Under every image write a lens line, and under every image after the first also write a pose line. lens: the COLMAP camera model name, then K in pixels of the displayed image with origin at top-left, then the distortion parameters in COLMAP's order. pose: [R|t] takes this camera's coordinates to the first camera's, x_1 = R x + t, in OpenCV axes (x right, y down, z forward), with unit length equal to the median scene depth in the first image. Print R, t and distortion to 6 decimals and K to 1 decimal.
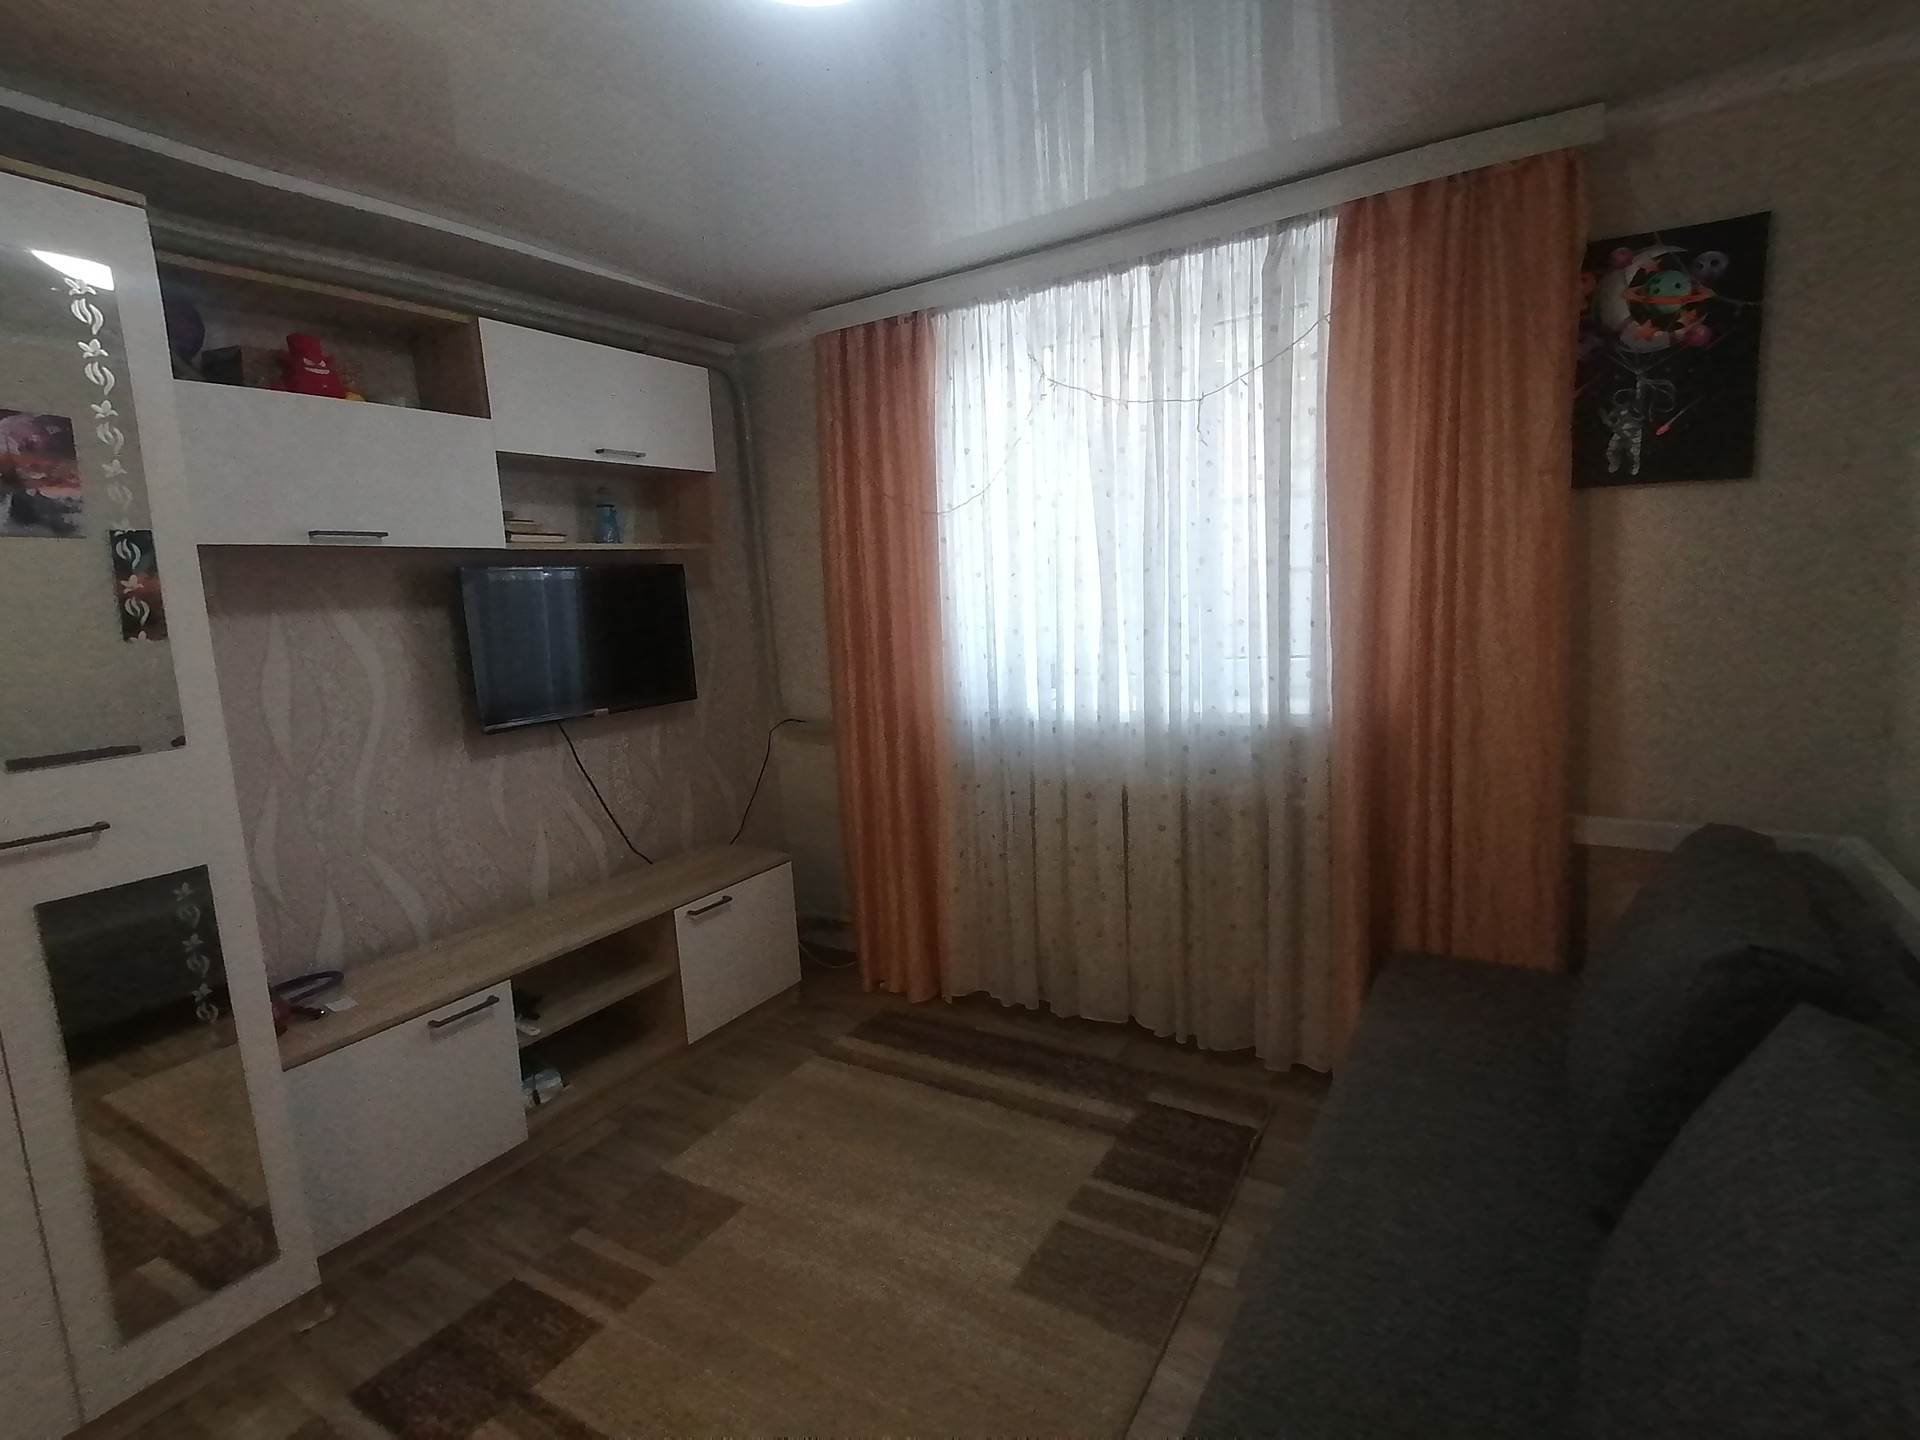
lens RADIAL K [[938.4, 0, 960.0], [0, 938.4, 720.0], [0, 0, 1]] dist [0.057788, -0.034326]
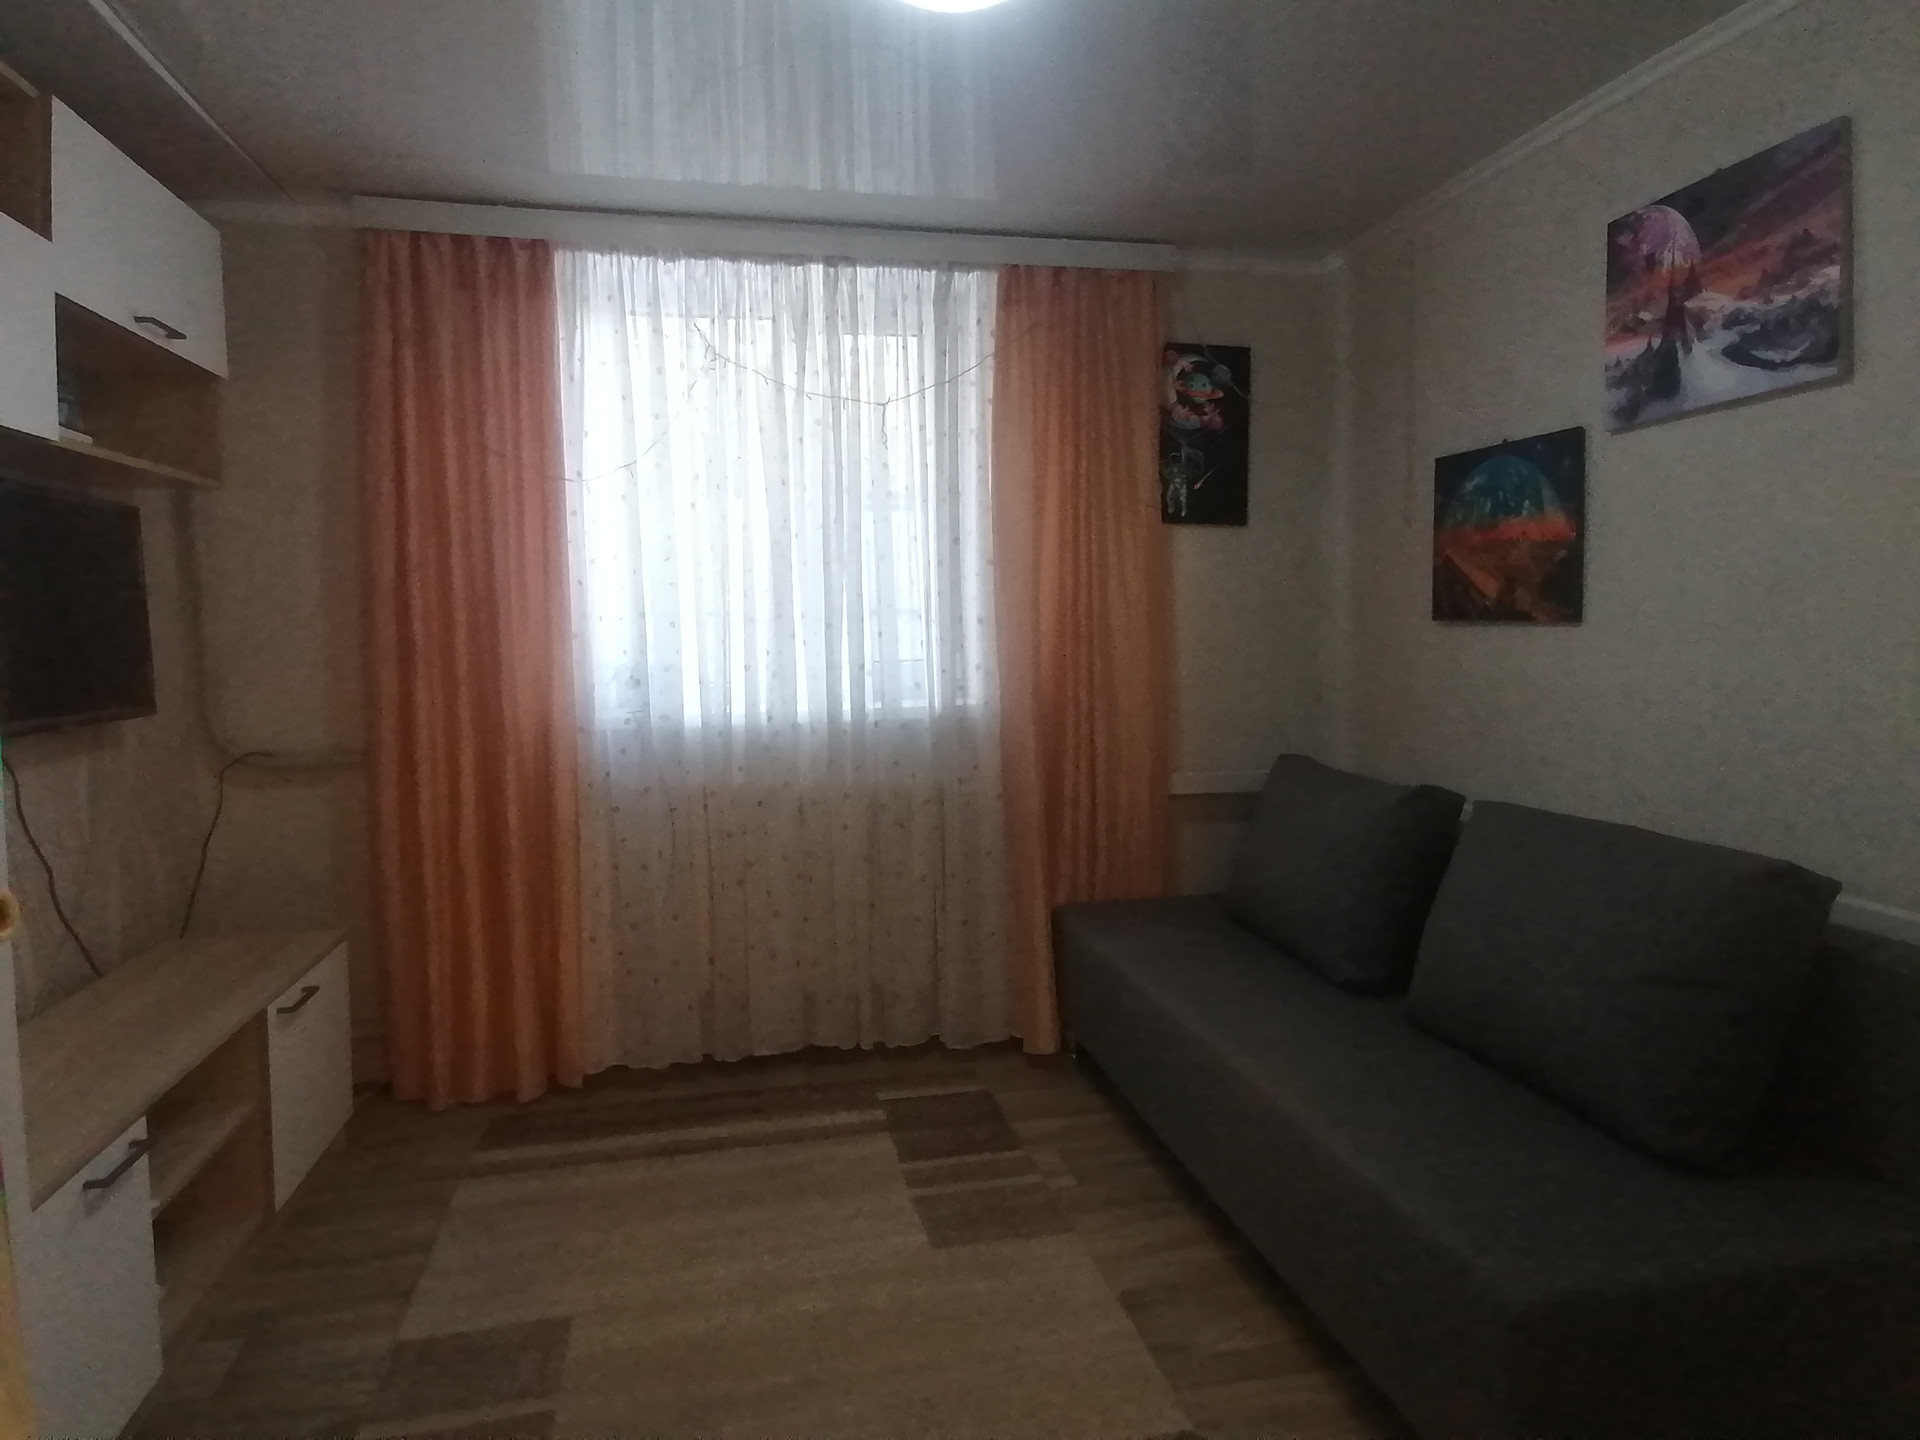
lens RADIAL K [[1195.3, 0, 960.0], [0, 1195.3, 720.0], [0, 0, 1]] dist [0.043149, -0.000836]
pose [[0.725729, -0.011366, 0.687886, -0.591932], [0.072869, 0.995509, -0.060429, 0.094130], [-0.684110, 0.093981, 0.723299, 0.015905]]
